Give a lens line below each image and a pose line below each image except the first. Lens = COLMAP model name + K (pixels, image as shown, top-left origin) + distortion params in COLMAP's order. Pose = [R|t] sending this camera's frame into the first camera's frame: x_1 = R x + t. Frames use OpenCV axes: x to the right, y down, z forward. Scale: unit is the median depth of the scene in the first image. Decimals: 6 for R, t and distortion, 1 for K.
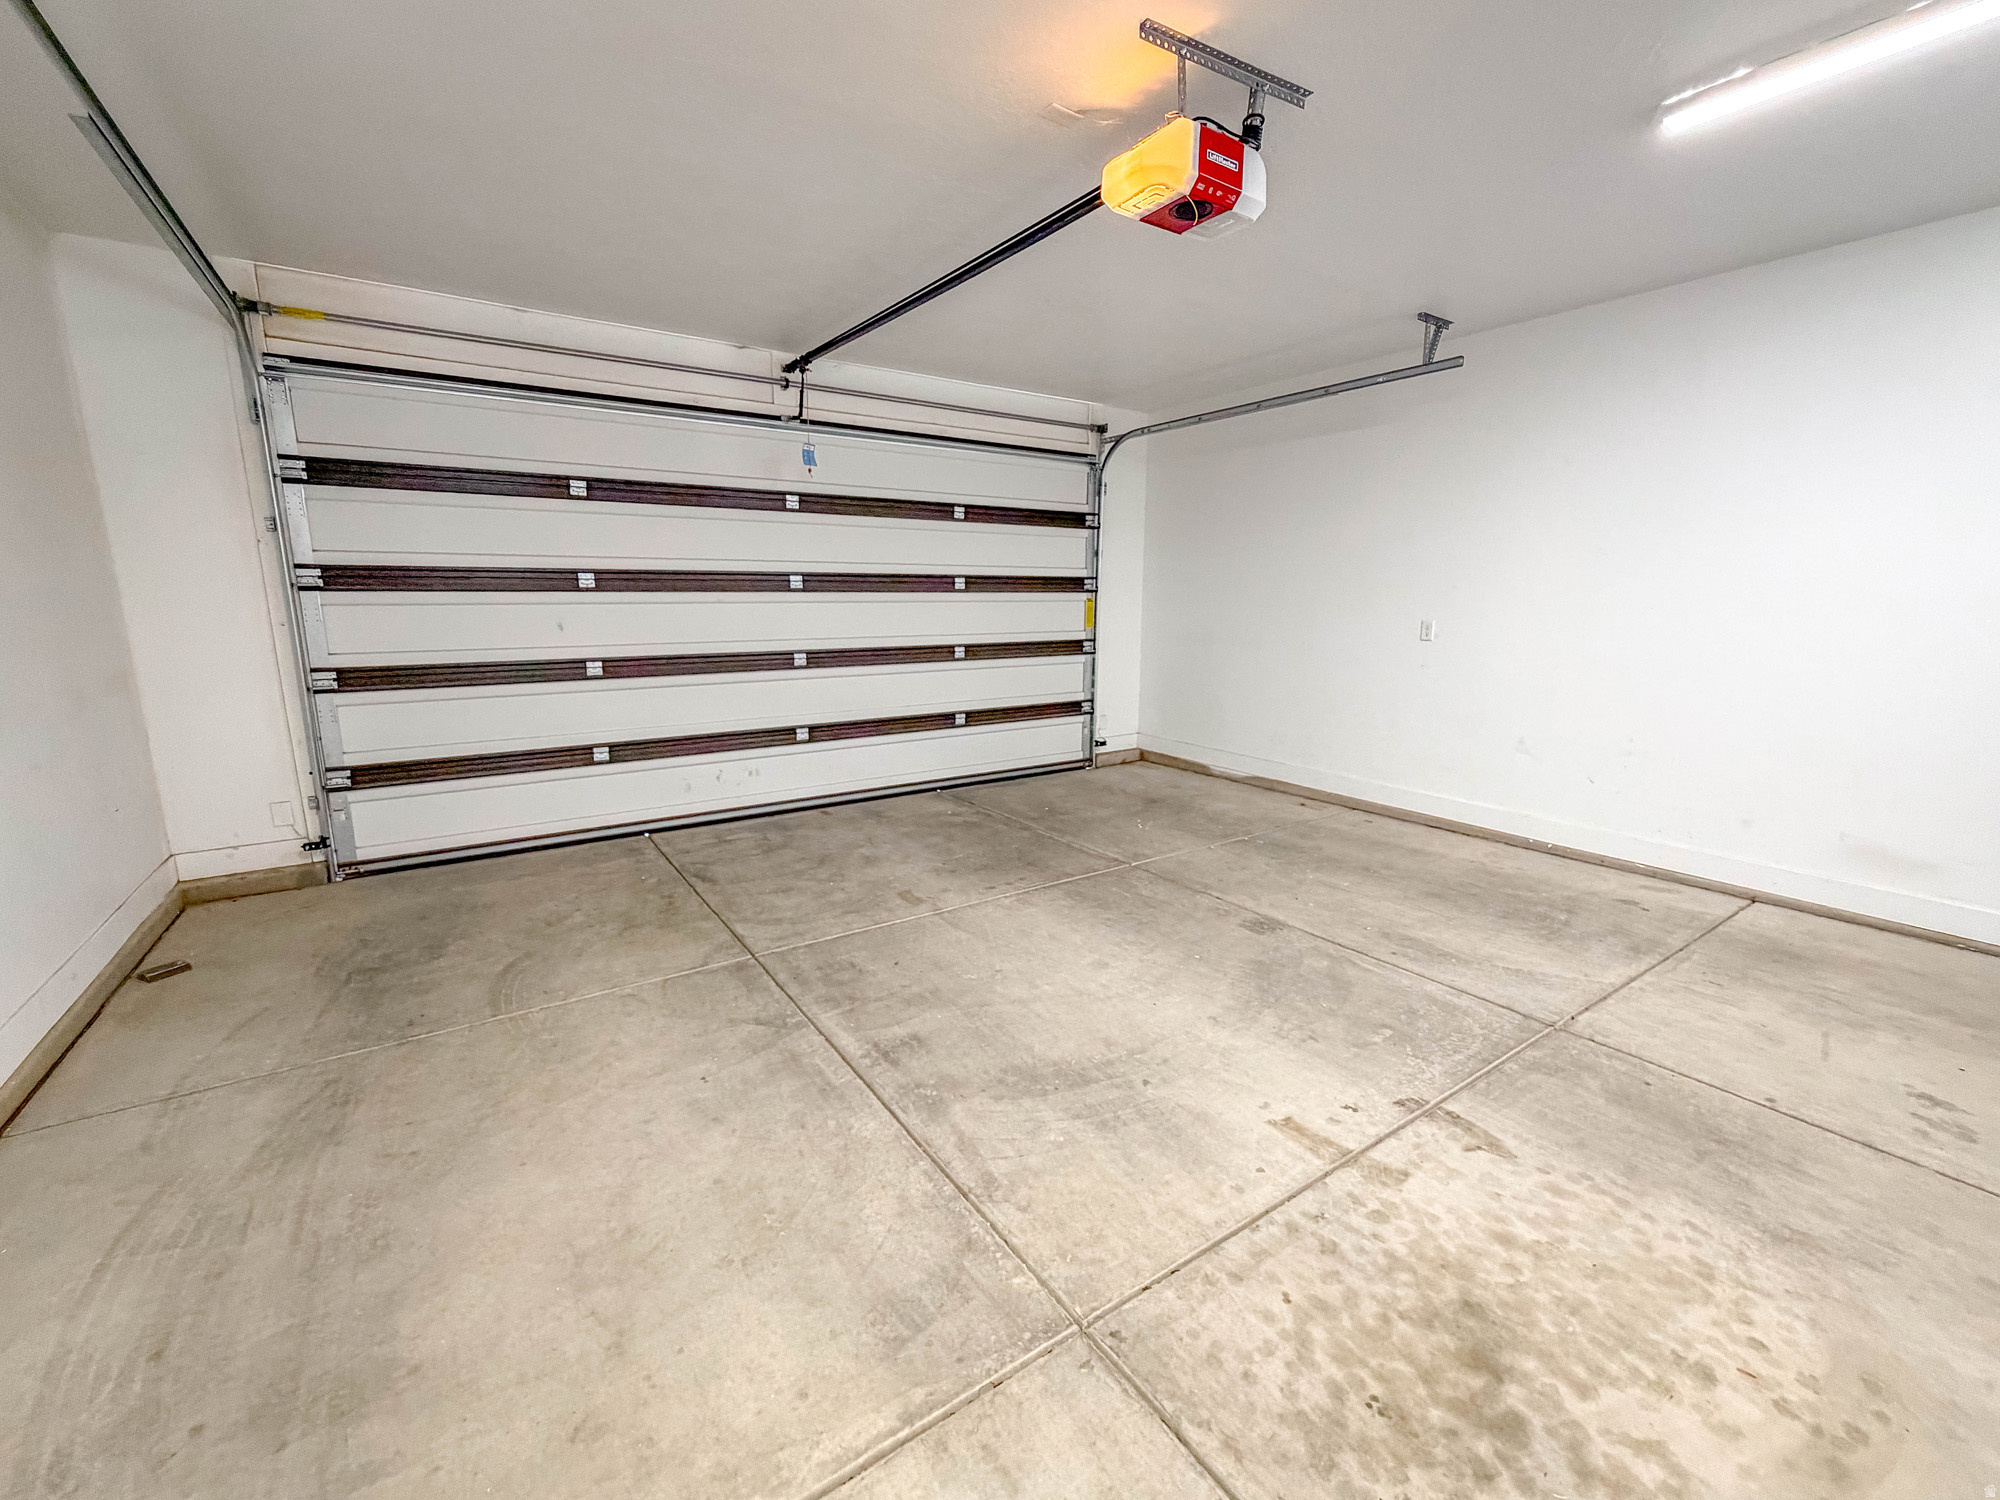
lens RADIAL K [[808.9, 0, 1007.1], [0, 808.9, 751.0], [0, 0, 1]] dist [-0.000322, -0.000346]
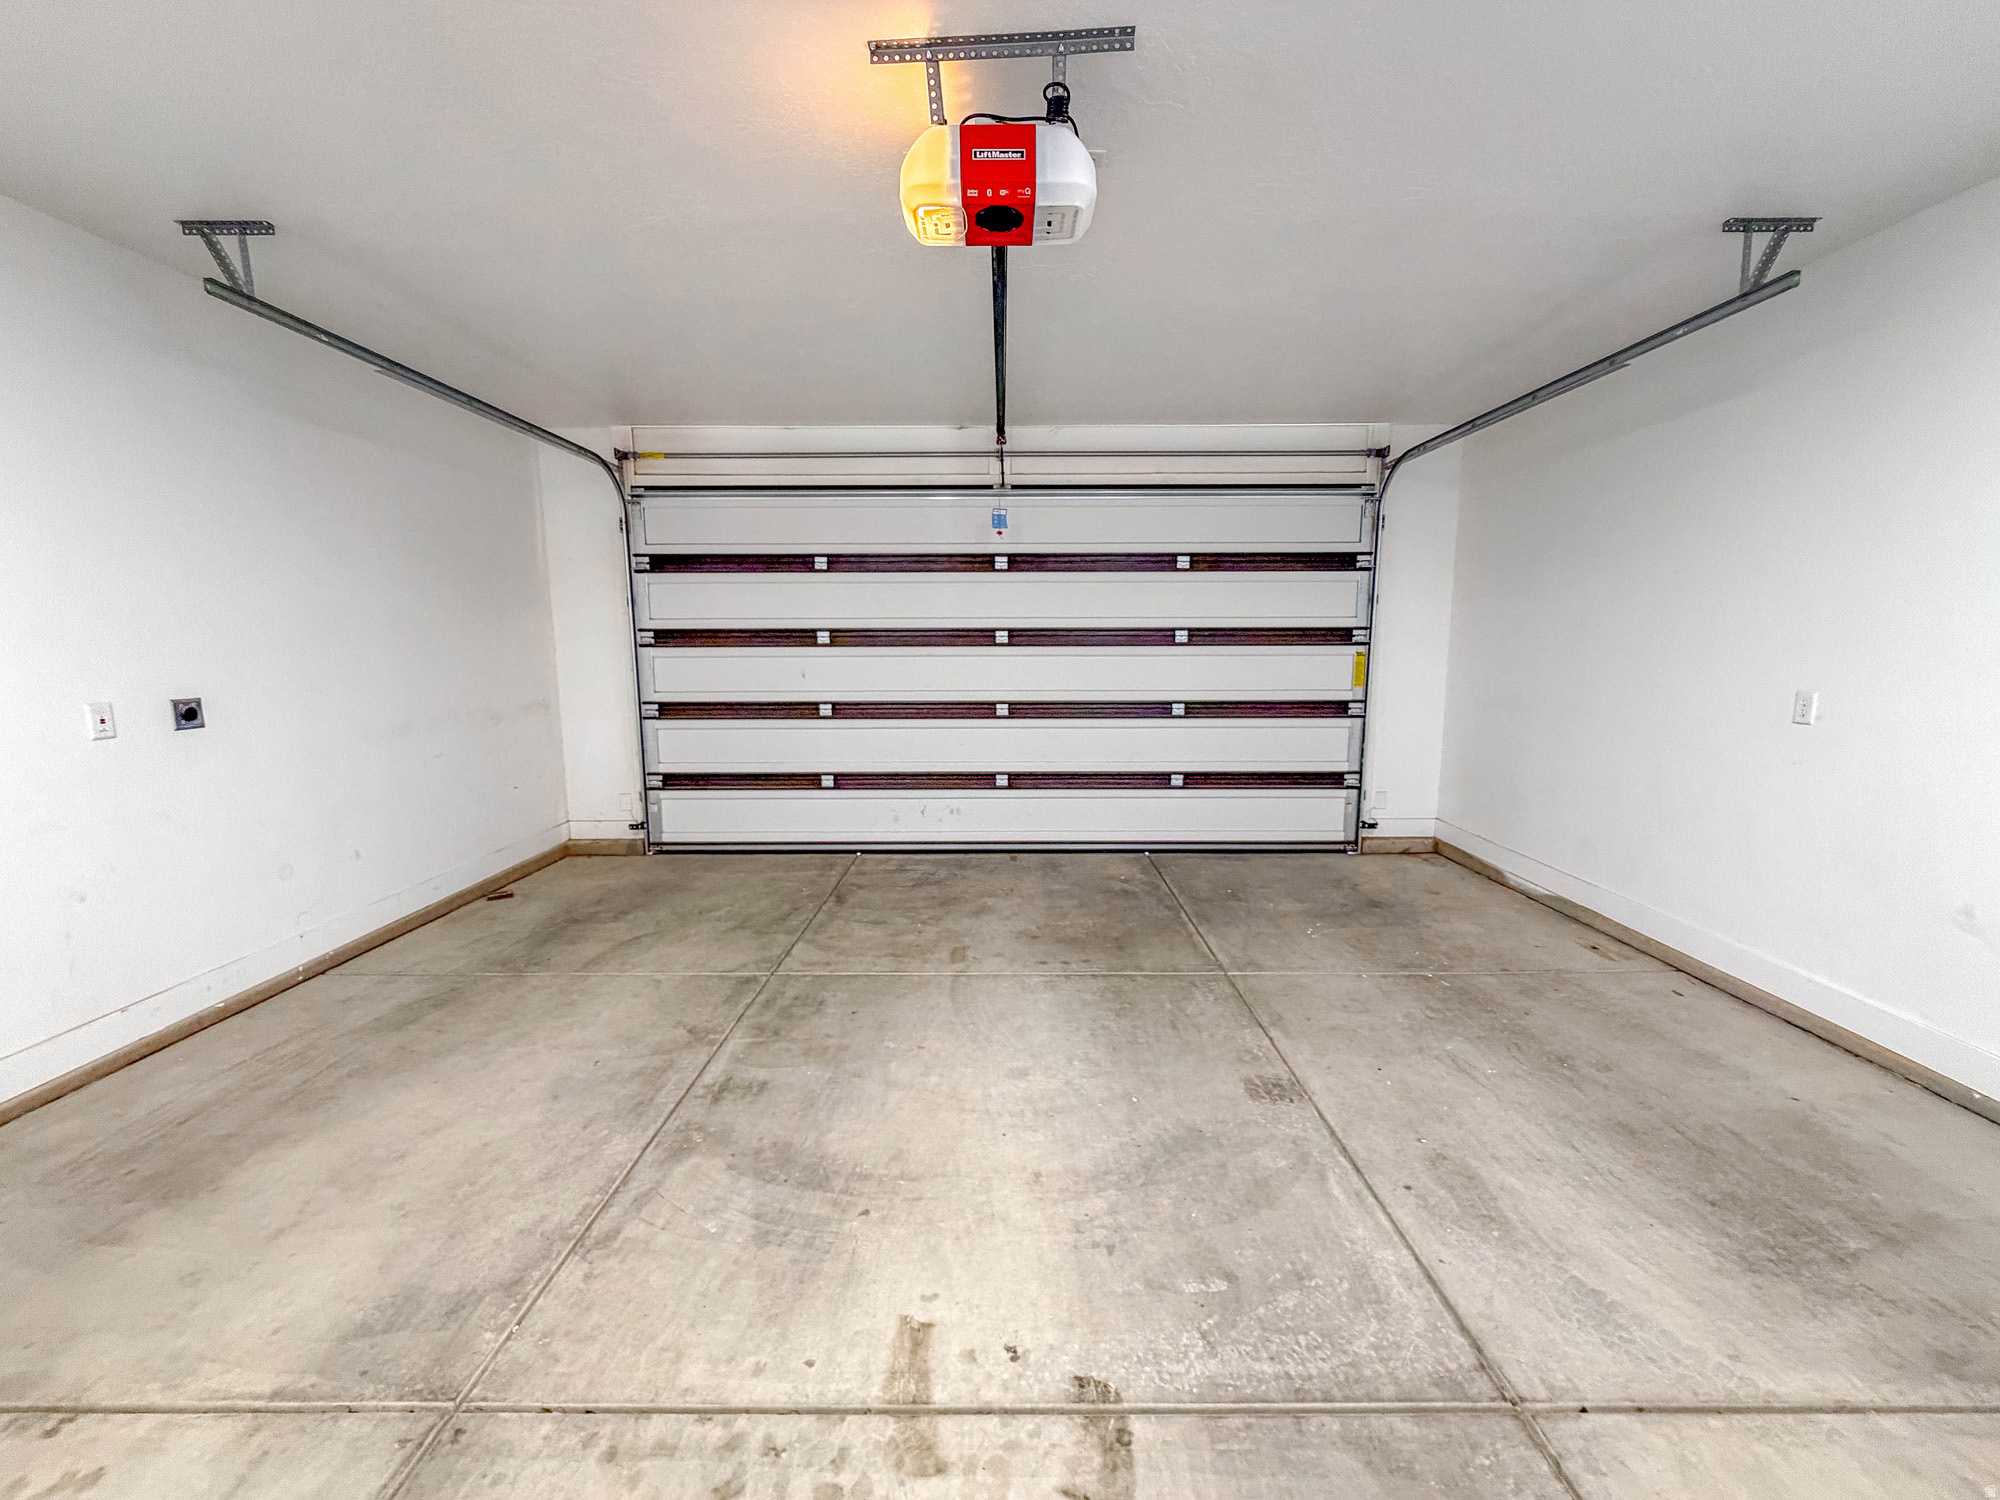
lens RADIAL K [[791.2, 0, 1004.4], [0, 791.2, 753.3], [0, 0, 1]] dist [-0.000644, -0.000225]
pose [[0.830565, 0.074463, -0.551921, 0.430094], [-0.102935, 0.994472, -0.020733, -0.047795], [0.547326, 0.074032, 0.833639, 0.196508]]
